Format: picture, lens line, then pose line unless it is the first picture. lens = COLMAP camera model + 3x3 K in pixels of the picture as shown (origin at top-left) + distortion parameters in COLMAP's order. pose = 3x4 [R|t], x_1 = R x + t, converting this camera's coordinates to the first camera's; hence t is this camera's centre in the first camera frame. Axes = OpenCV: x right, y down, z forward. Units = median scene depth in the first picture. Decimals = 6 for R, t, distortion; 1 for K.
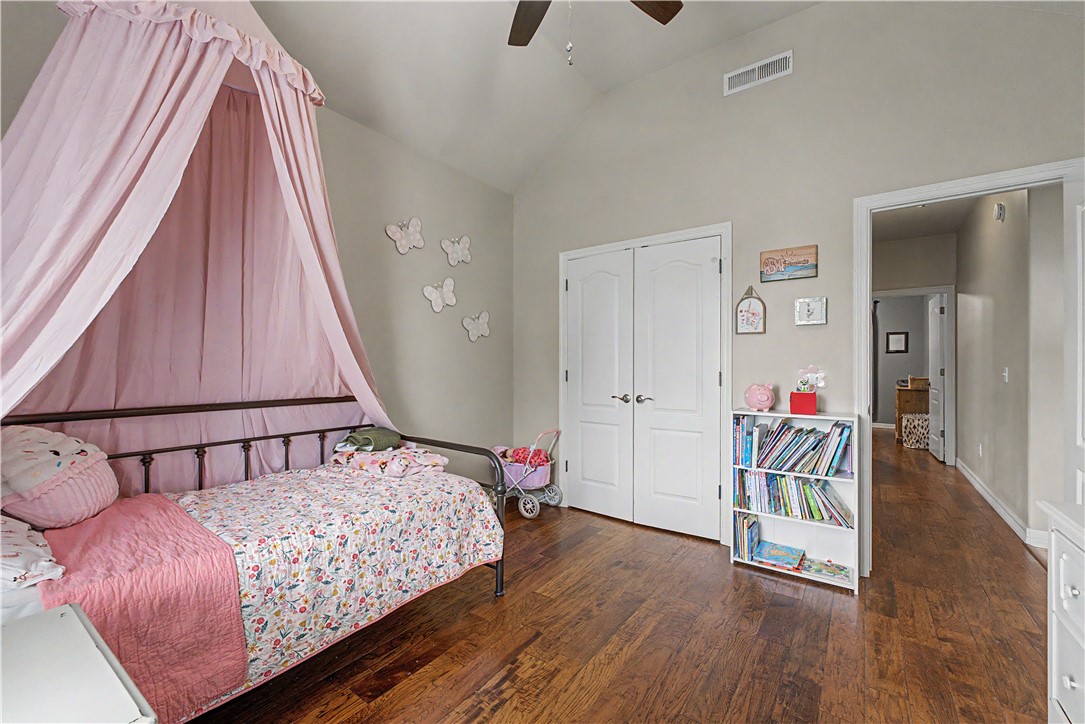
lens RADIAL K [[431.5, 0, 540.4], [0, 431.5, 367.2], [0, 0, 1]] dist [-0.000977, -0.000125]
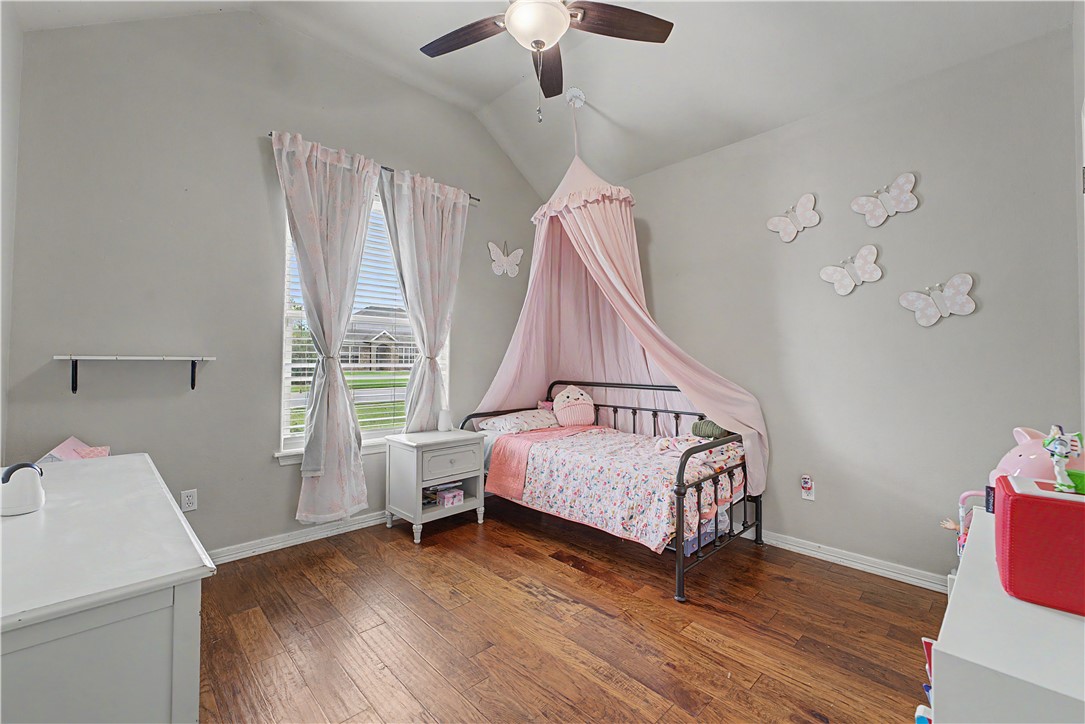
lens RADIAL K [[431.5, 0, 540.8], [0, 431.5, 356.0], [0, 0, 1]] dist [-0.000977, -0.000125]
pose [[-0.145382, -0.011219, -0.989312, 1.066340], [-0.009113, 0.999908, -0.010000, -0.006412], [0.989334, 0.007561, -0.145471, 0.972272]]
